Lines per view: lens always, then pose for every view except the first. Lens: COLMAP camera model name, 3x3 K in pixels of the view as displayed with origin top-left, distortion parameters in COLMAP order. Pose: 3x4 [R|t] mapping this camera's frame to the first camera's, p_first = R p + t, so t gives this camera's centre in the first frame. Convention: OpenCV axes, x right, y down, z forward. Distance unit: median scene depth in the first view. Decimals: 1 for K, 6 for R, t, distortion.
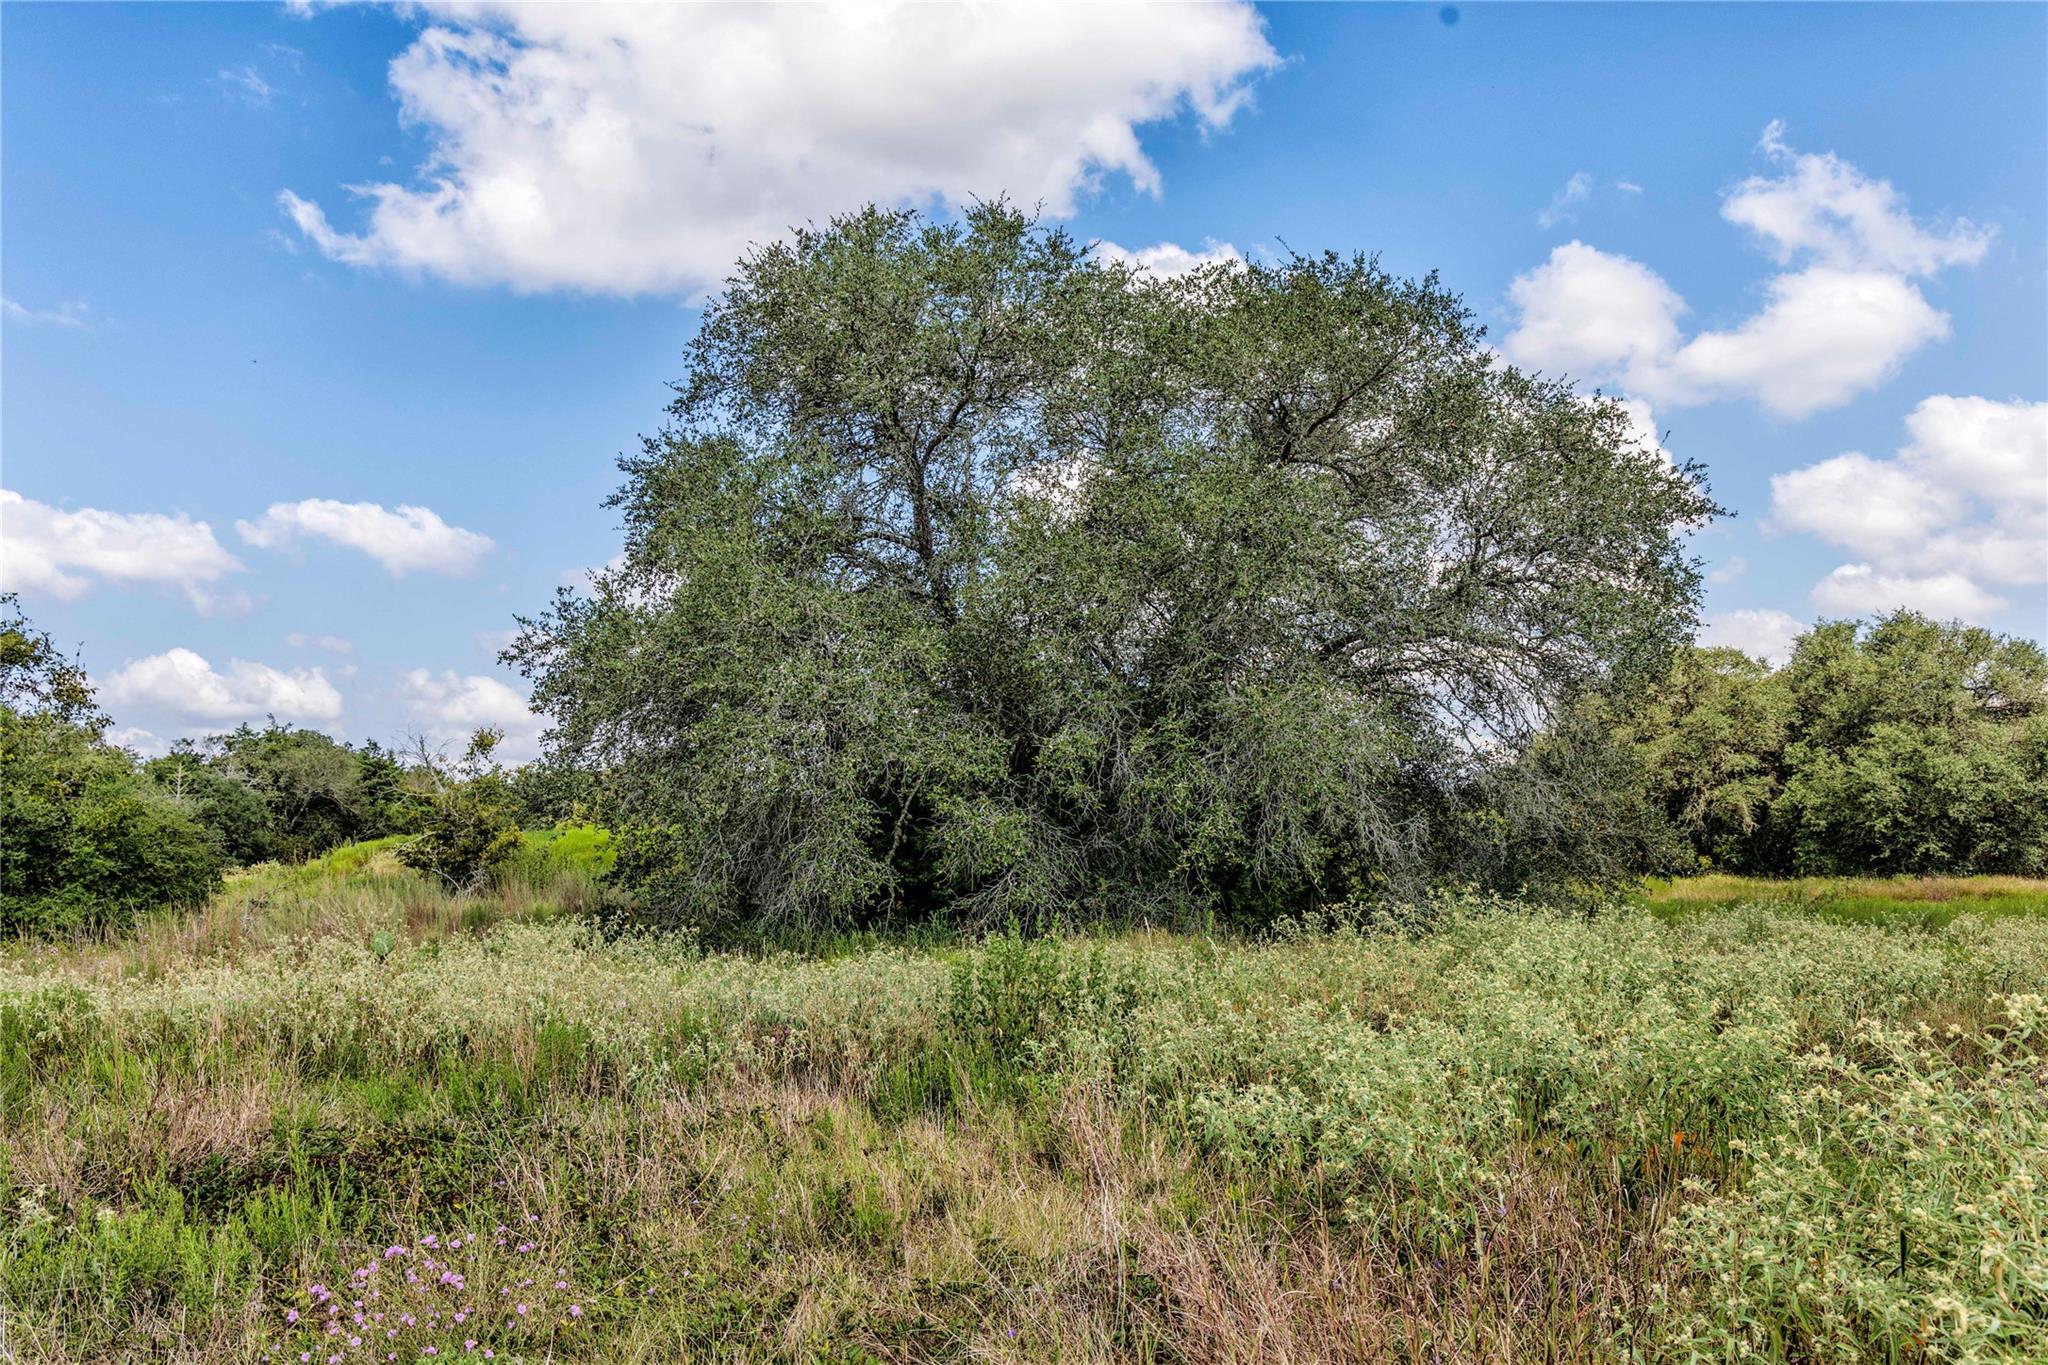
lens RADIAL K [[1772.7, 0, 1021.7], [0, 1772.7, 685.6], [0, 0, 1]] dist [-0.001244, 0.004648]
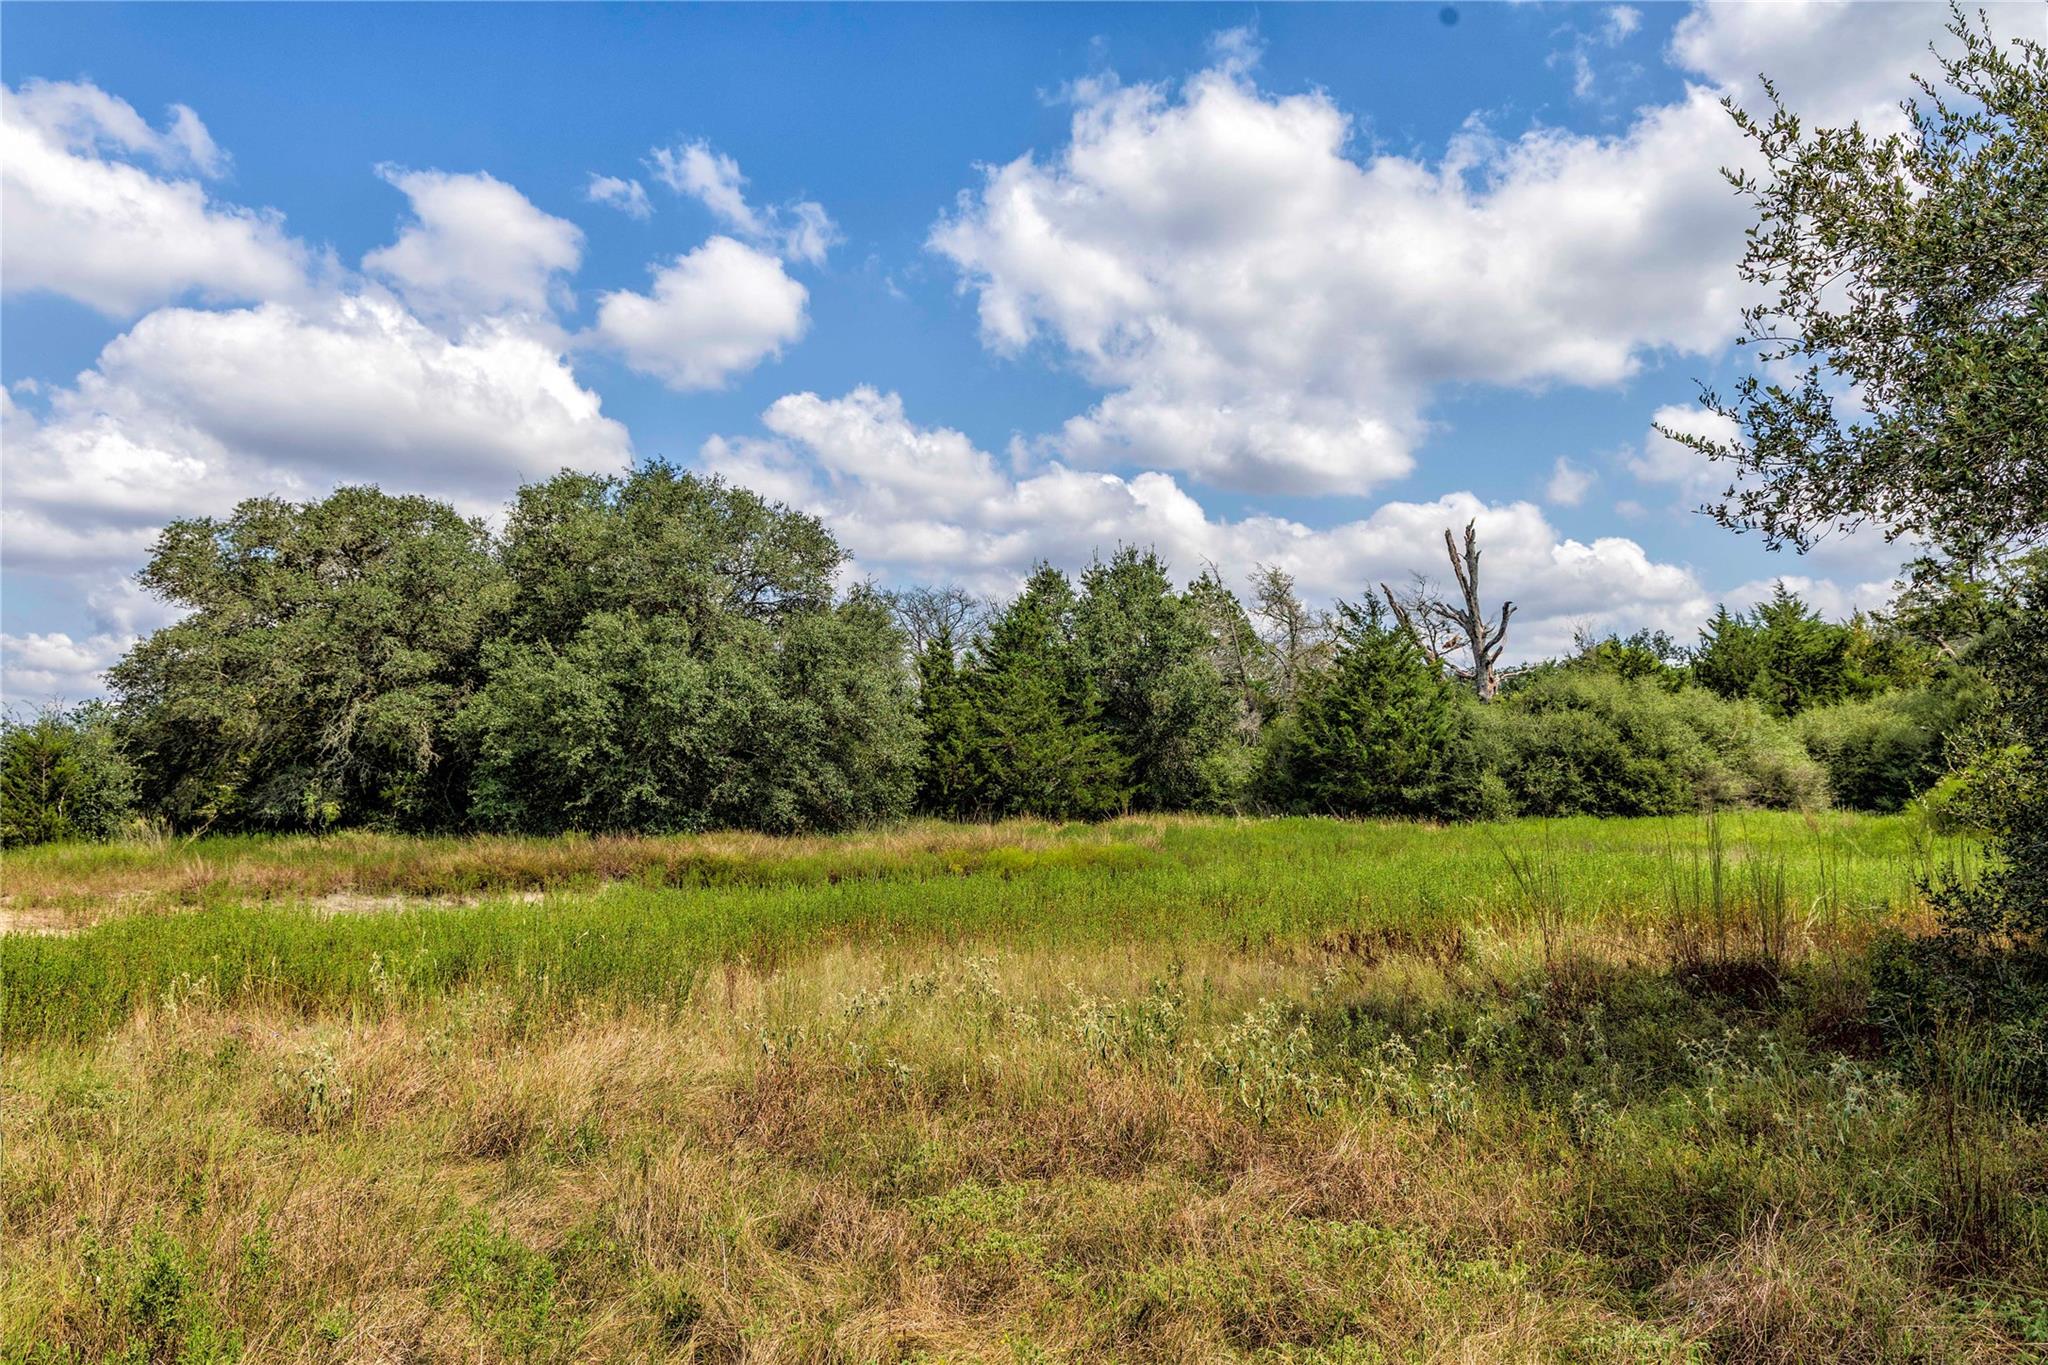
lens RADIAL K [[1772.7, 0, 1024.2], [0, 1772.7, 683.9], [0, 0, 1]] dist [-0.001244, 0.004648]
pose [[0.848350, 0.036491, 0.528177, 0.268213], [-0.053097, 0.998456, 0.016303, 0.030480], [-0.526767, -0.041875, 0.848978, 0.335251]]
